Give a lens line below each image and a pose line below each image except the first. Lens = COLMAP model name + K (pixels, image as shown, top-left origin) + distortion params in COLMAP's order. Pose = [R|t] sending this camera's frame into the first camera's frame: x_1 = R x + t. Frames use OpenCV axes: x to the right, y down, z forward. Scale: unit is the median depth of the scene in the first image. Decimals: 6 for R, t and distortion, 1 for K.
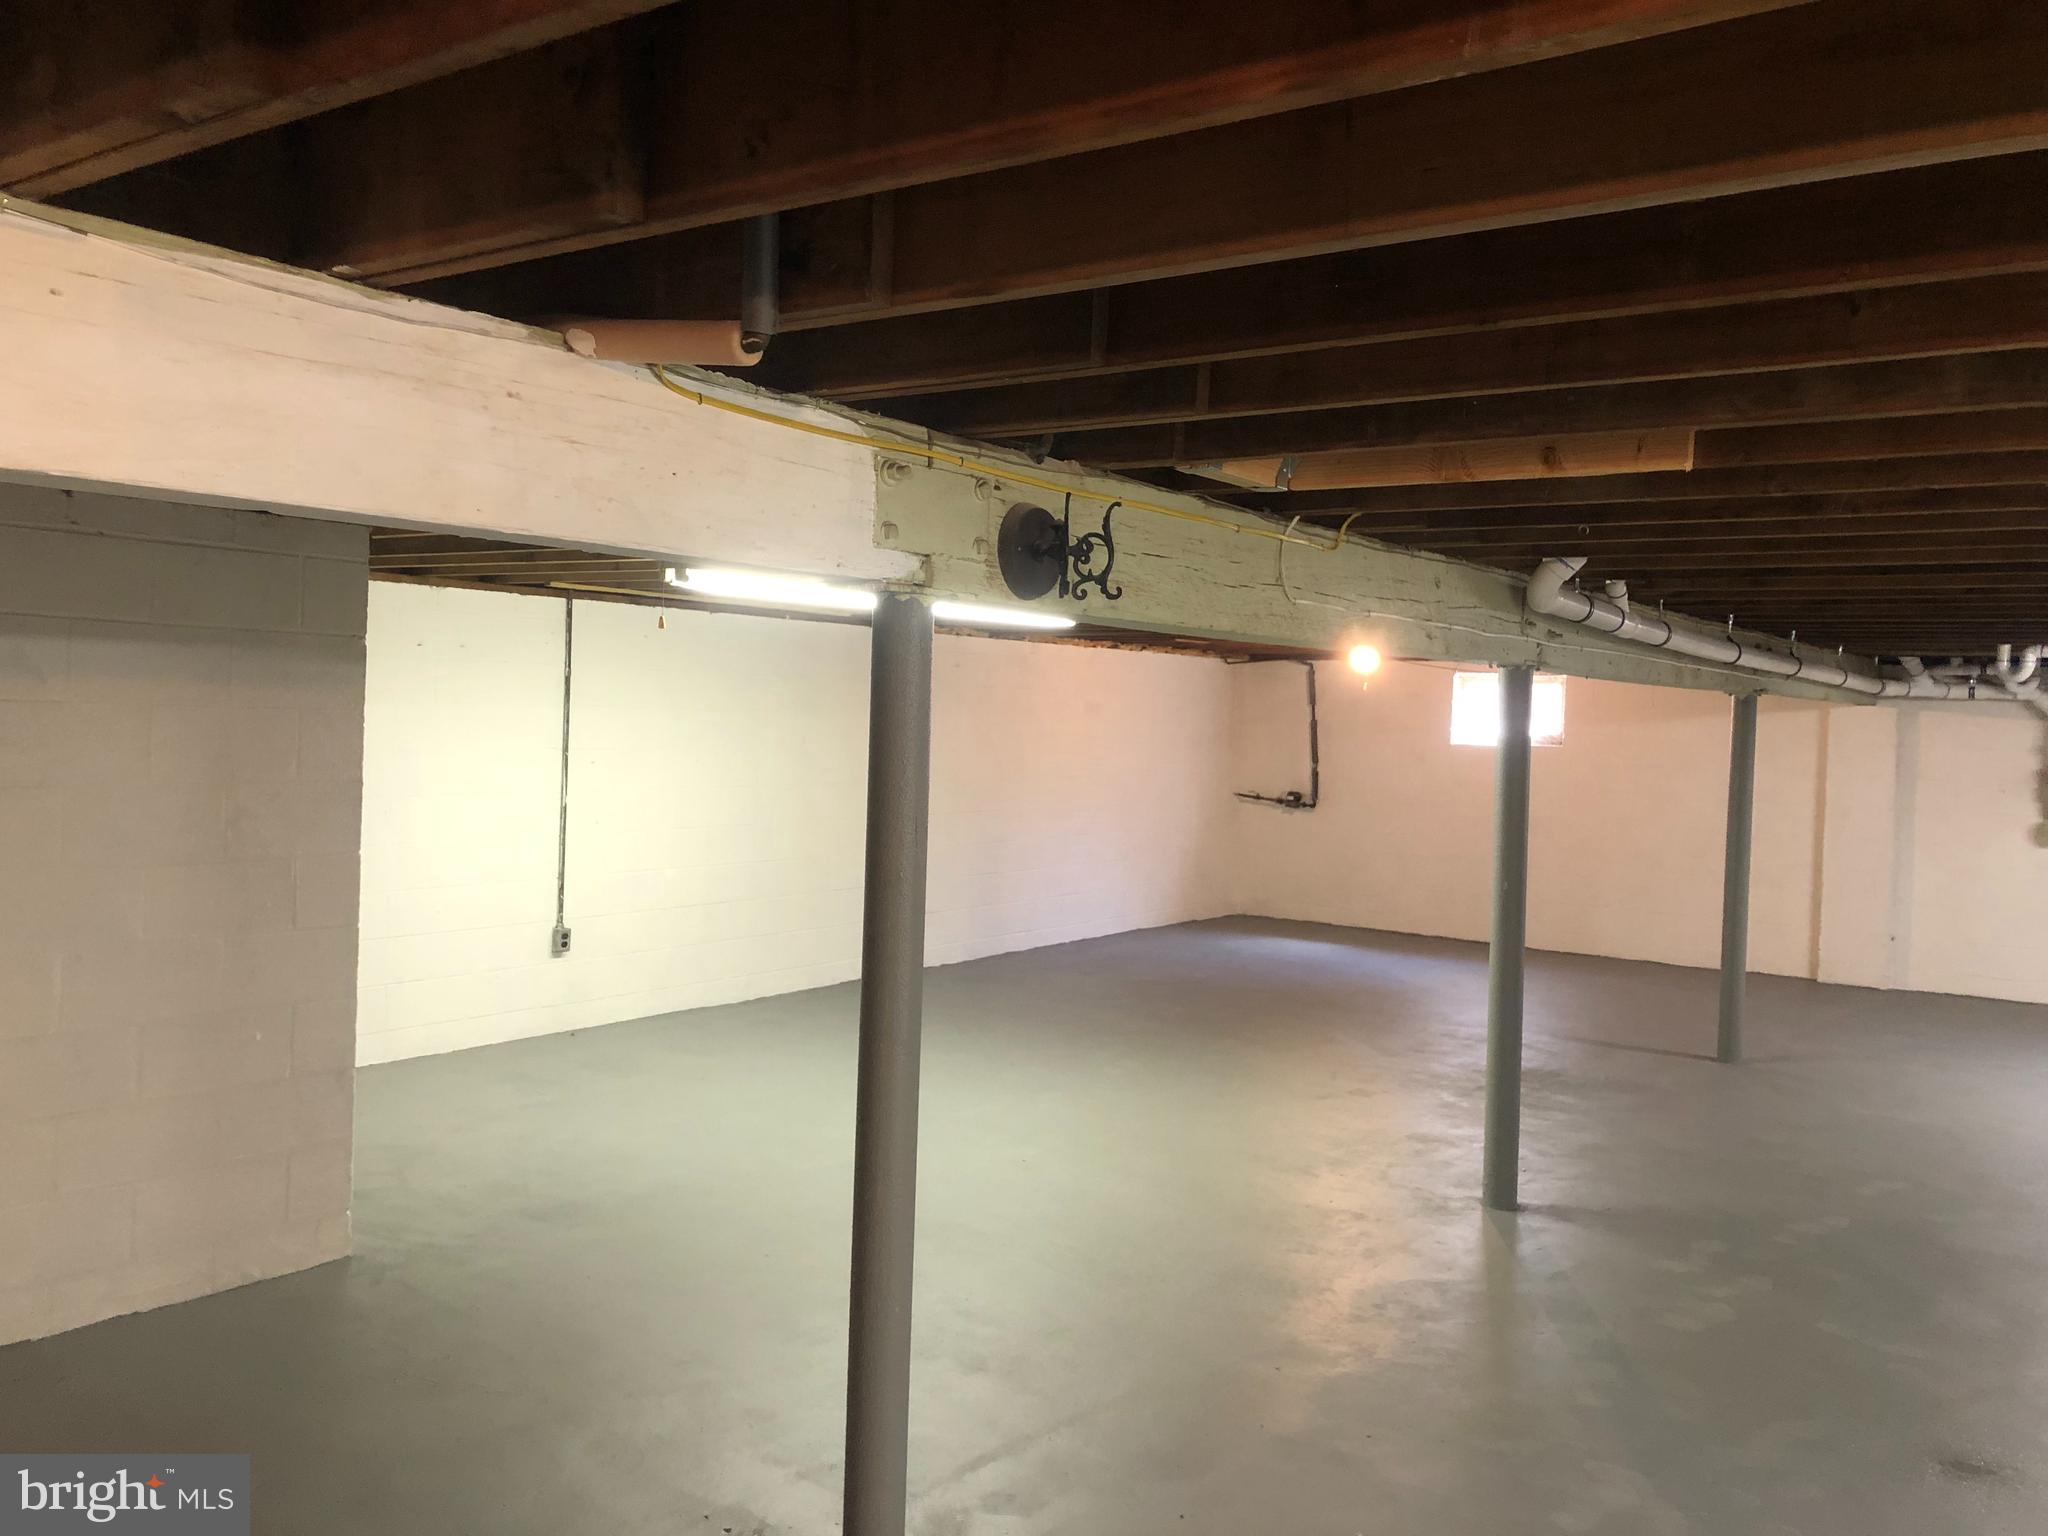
lens RADIAL K [[1640.1, 0, 1024.9], [0, 1640.1, 801.2], [0, 0, 1]] dist [0.109512, -0.157972]
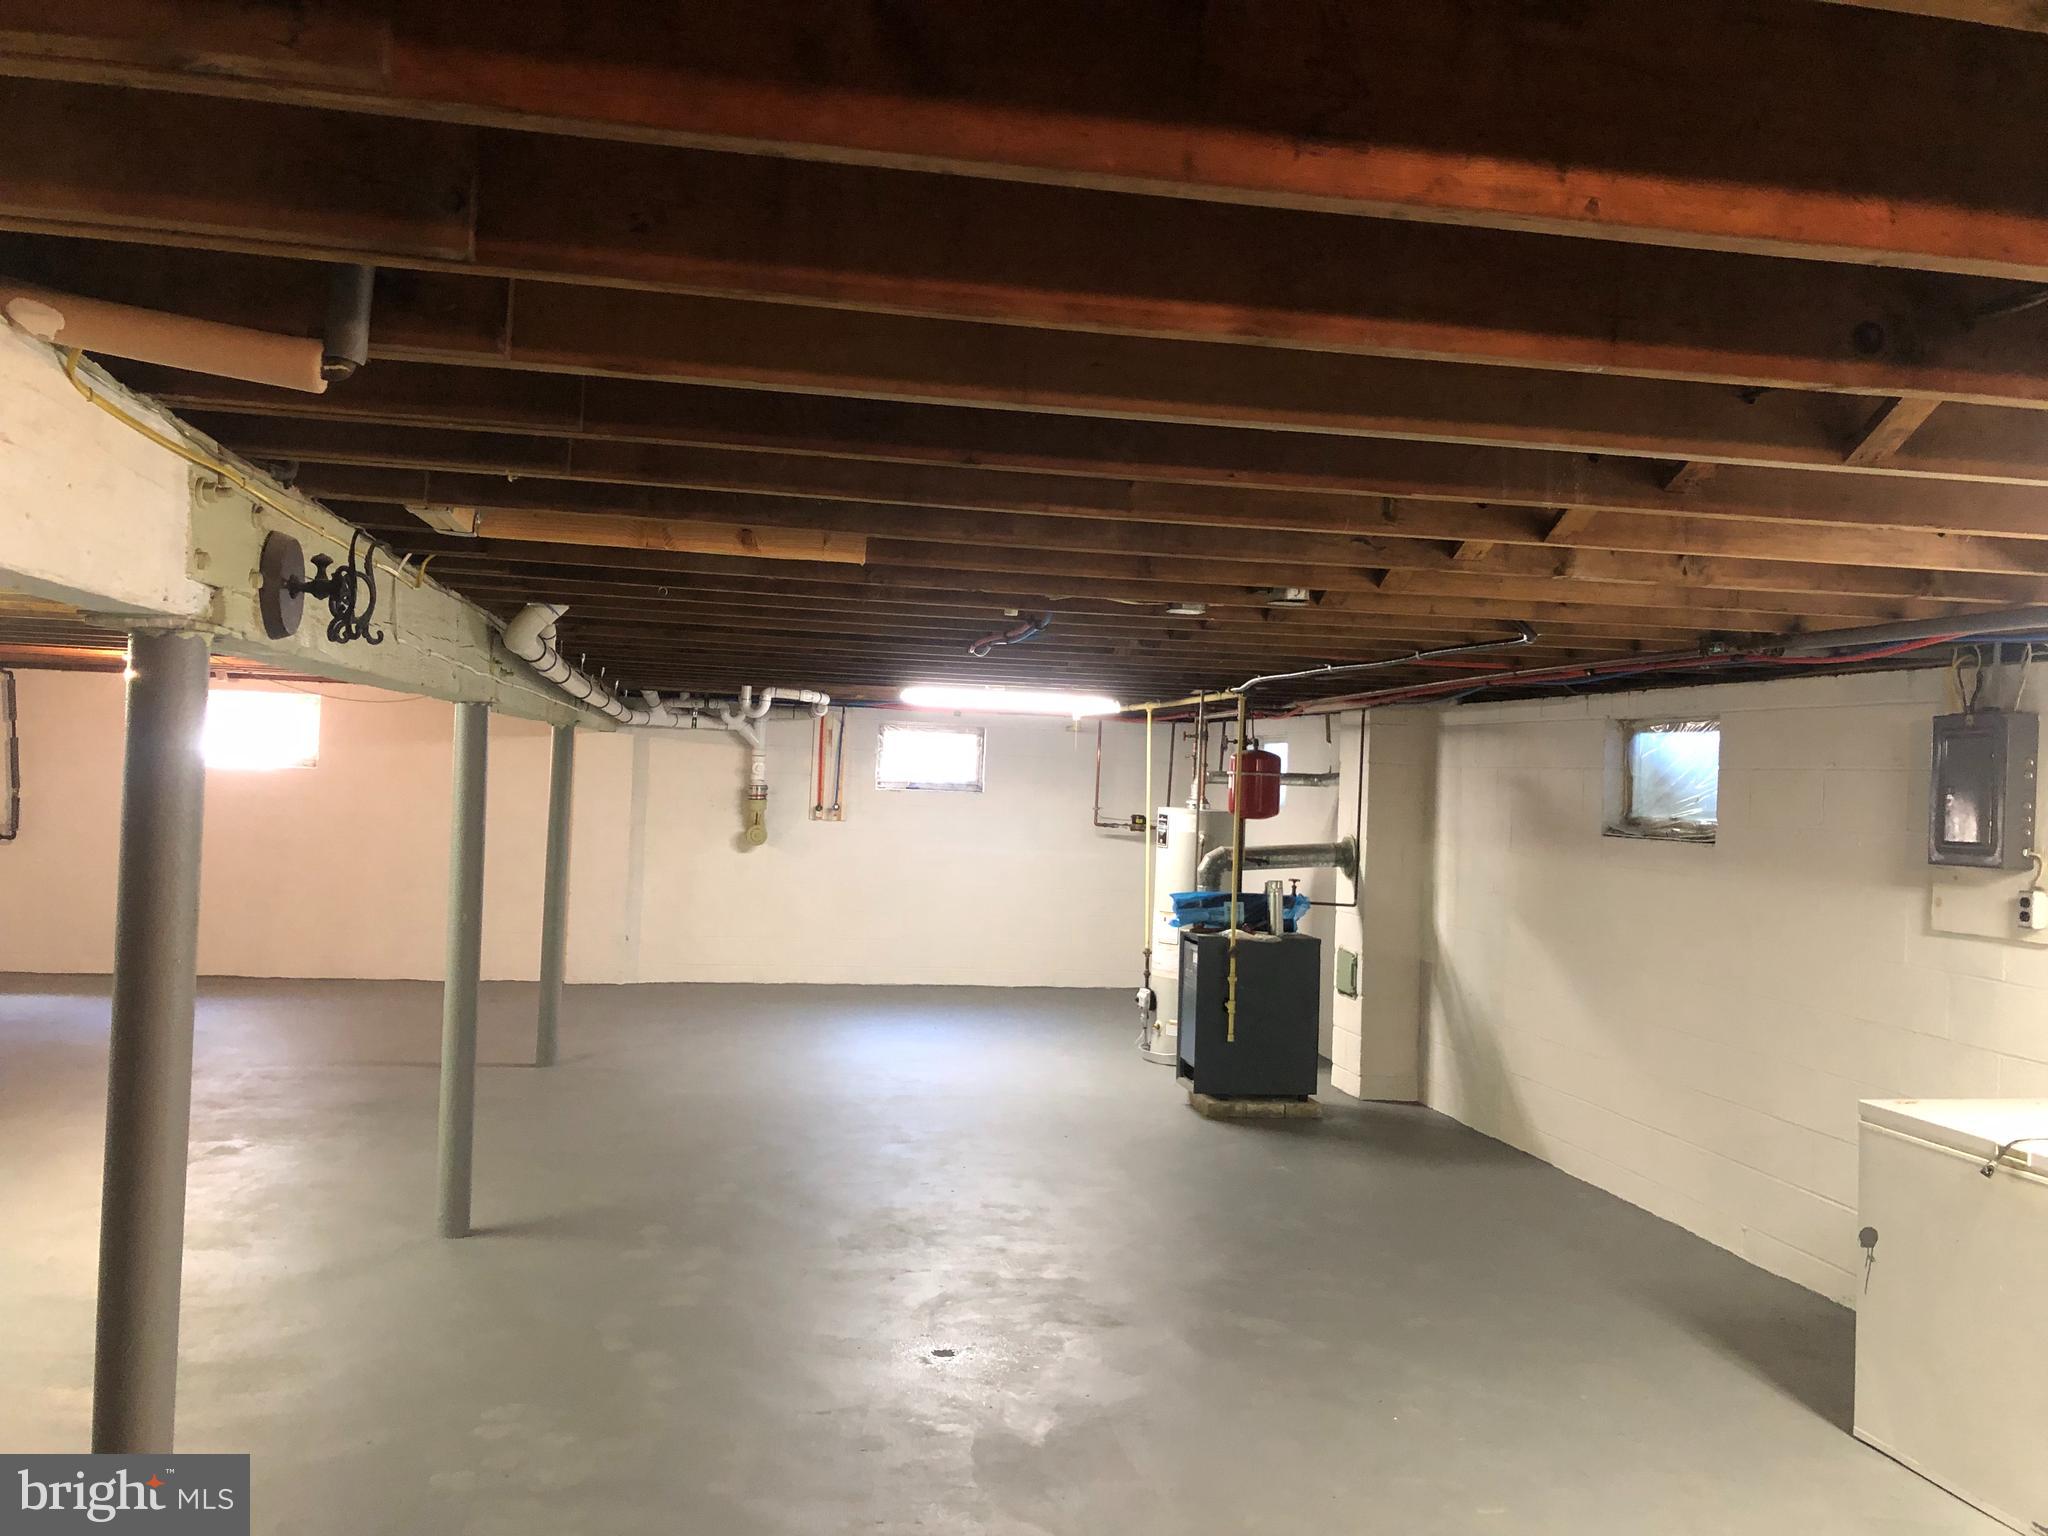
lens RADIAL K [[1643.9, 0, 1024.0], [0, 1643.9, 768.0], [0, 0, 1]] dist [0.024447, -0.002910]
pose [[0.704622, -0.004325, 0.709570, -0.186002], [0.023795, 0.999563, -0.017536, -0.015268], [-0.709184, 0.029241, 0.704417, 0.048145]]
